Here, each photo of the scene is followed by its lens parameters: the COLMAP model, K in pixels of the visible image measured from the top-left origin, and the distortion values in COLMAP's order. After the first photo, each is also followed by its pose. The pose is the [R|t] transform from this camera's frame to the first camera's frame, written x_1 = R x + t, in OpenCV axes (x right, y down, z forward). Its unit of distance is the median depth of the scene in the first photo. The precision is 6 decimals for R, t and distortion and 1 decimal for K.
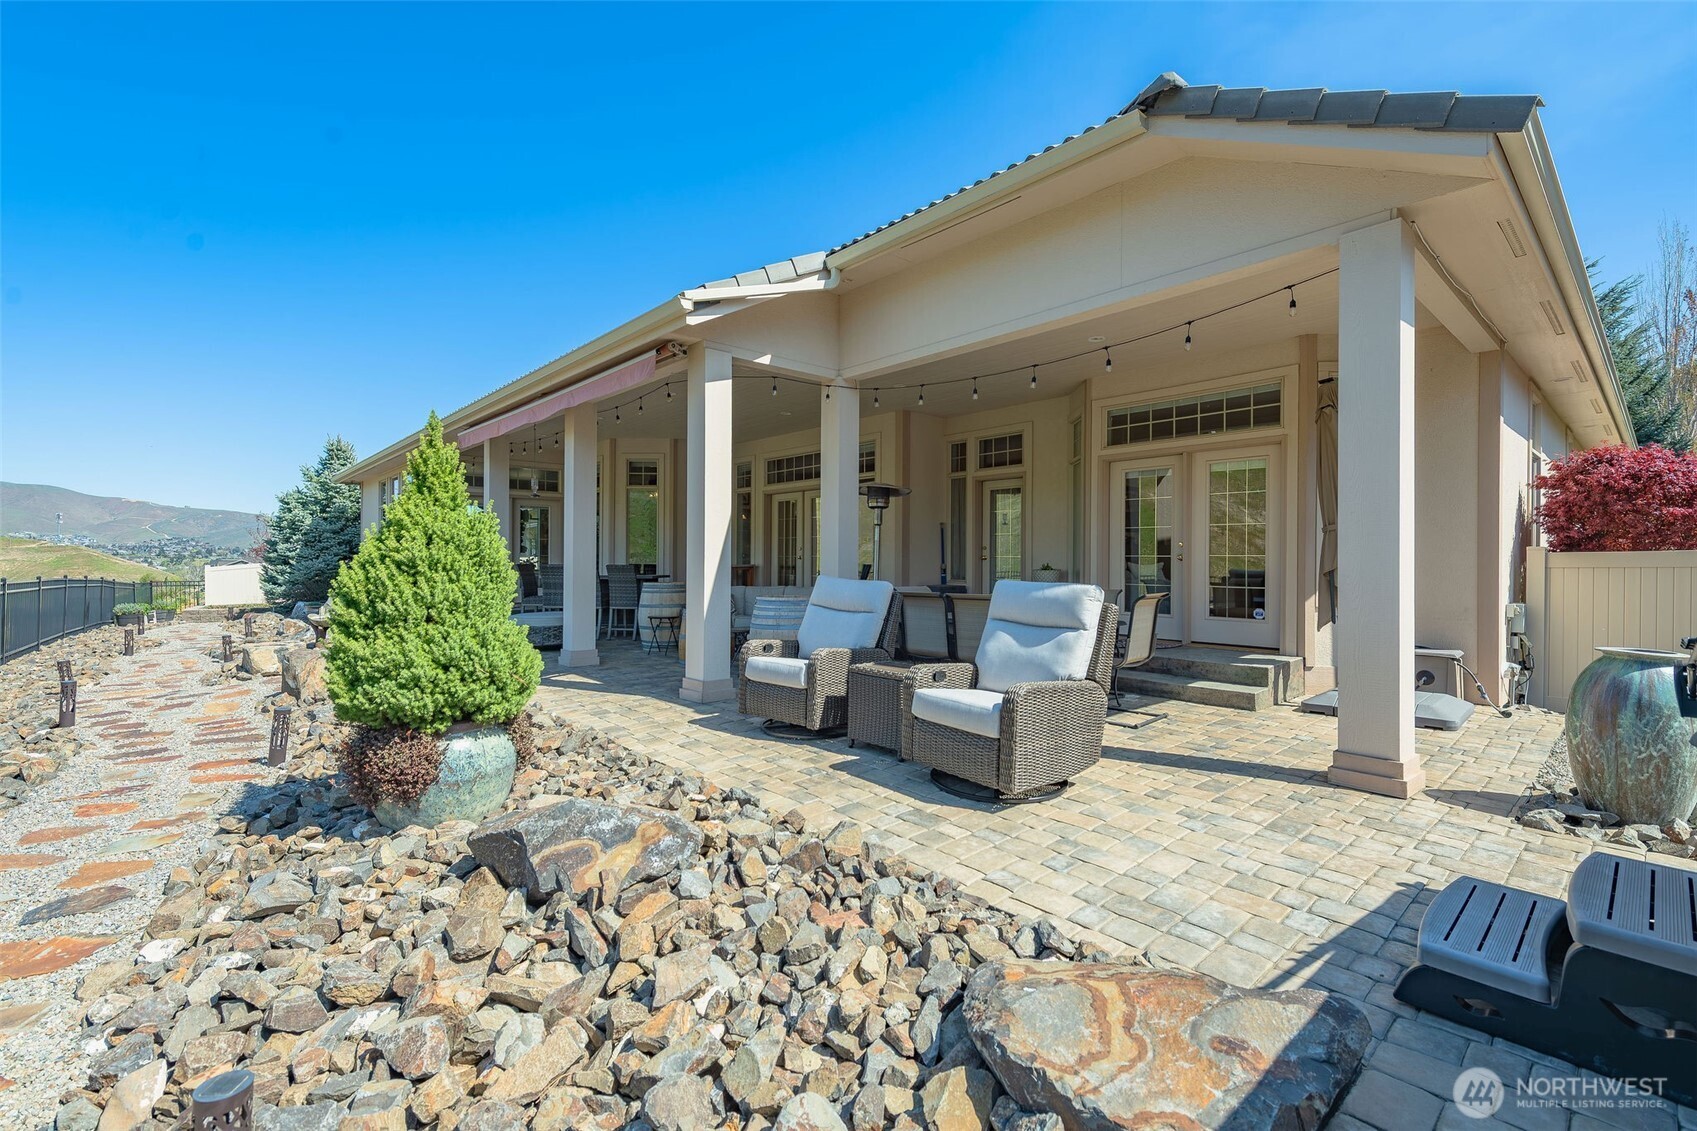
lens RADIAL K [[742.5, 0, 848.5], [0, 742.5, 565.5], [0, 0, 1]] dist [0.012518, -0.000285]
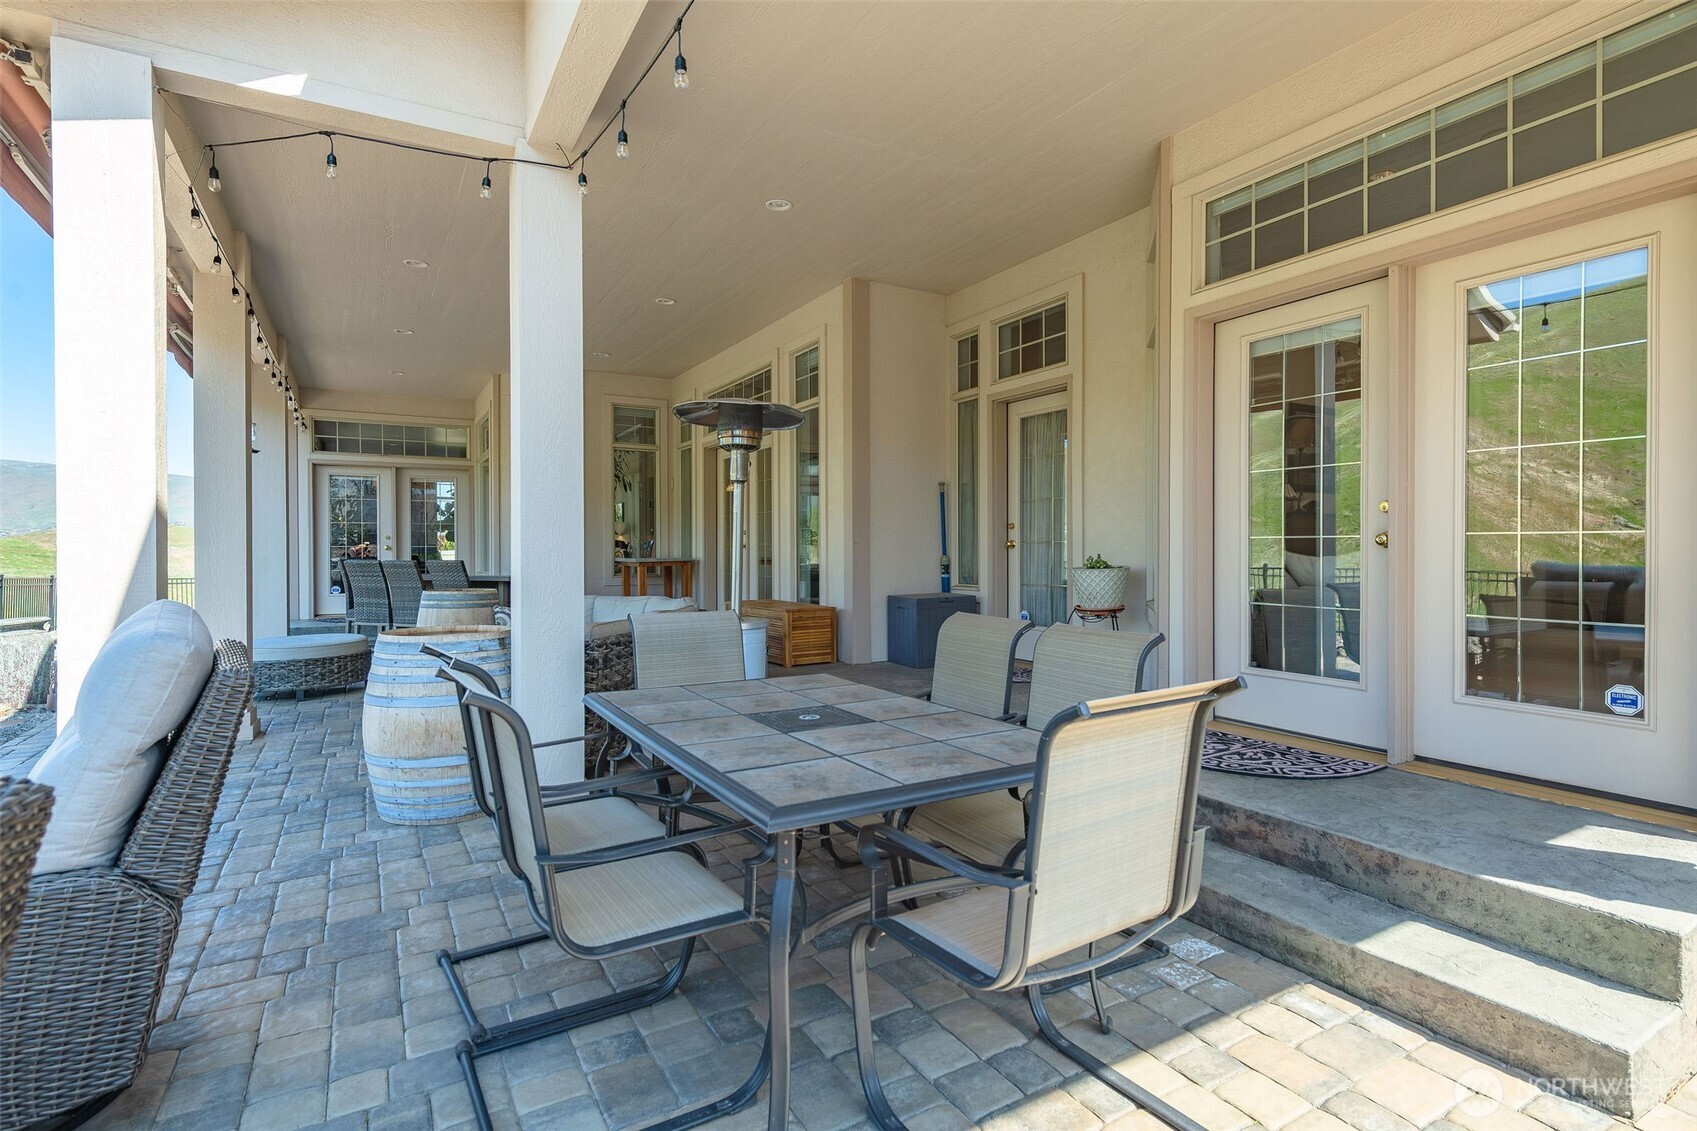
lens RADIAL K [[834.7, 0, 848.5], [0, 834.7, 565.5], [0, 0, 1]] dist [-0.002130, -0.000253]
pose [[0.977188, -0.004663, -0.212327, 0.201635], [0.007140, 0.999915, 0.010903, -0.002447], [0.212258, -0.012171, 0.977138, 0.390863]]
